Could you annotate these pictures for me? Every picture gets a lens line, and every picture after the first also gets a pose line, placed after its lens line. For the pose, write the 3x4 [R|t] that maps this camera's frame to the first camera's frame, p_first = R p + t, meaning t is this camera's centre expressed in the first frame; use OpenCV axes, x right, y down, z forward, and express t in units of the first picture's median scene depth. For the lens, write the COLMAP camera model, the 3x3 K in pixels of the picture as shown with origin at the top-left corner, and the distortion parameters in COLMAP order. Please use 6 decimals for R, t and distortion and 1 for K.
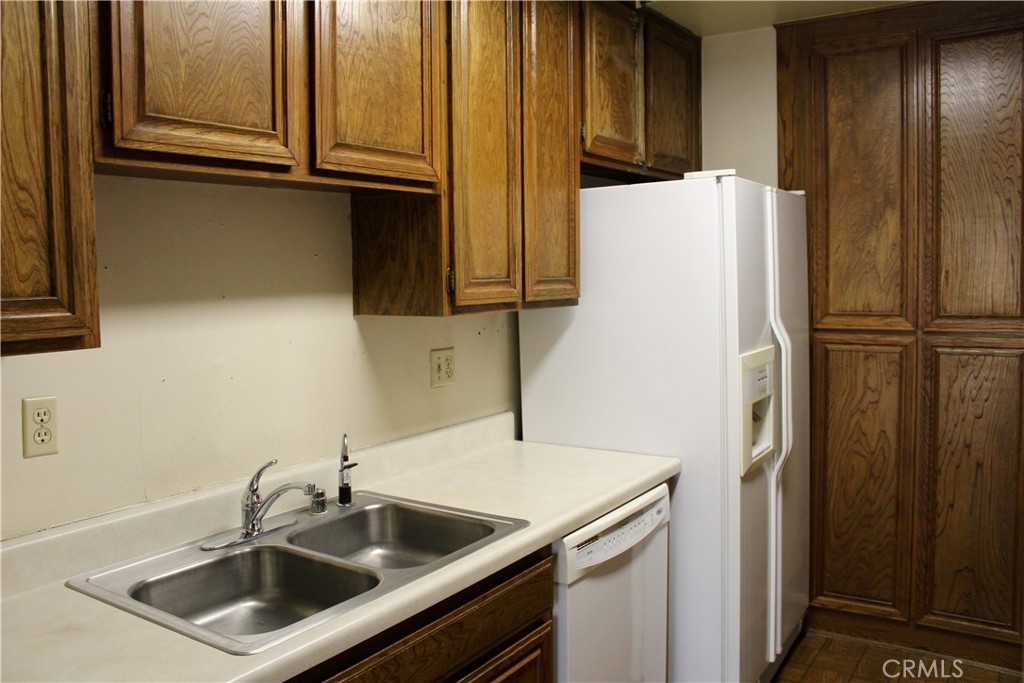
lens RADIAL K [[849.3, 0, 513.8], [0, 849.3, 333.6], [0, 0, 1]] dist [-0.160041, 0.140644]
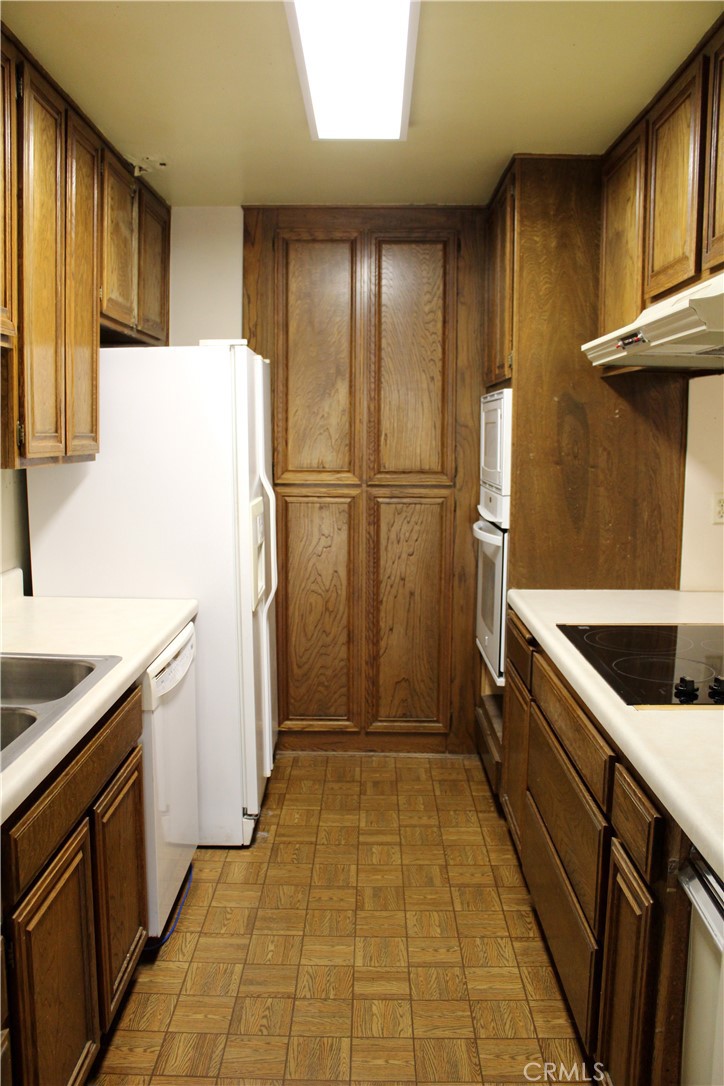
lens RADIAL K [[900.7, 0, 354.3], [0, 900.7, 538.4], [0, 0, 1]] dist [-0.160041, 0.140644]
pose [[0.841899, -0.037058, 0.538362, -0.219049], [0.014039, 0.998806, 0.046798, 0.013768], [-0.539453, -0.031841, 0.841413, -0.081380]]
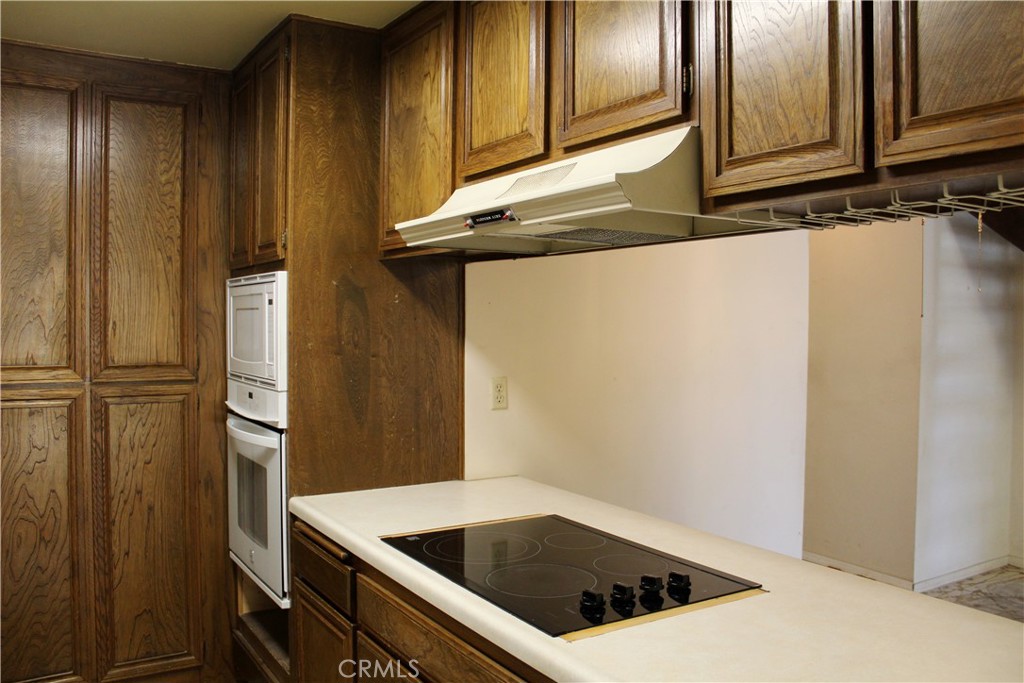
lens RADIAL K [[849.3, 0, 507.9], [0, 849.3, 333.2], [0, 0, 1]] dist [-0.160041, 0.140644]
pose [[0.411027, 0.008379, 0.911585, -0.197699], [0.050616, 0.998205, -0.031998, -0.005340], [-0.910217, 0.059292, 0.409865, 0.139603]]
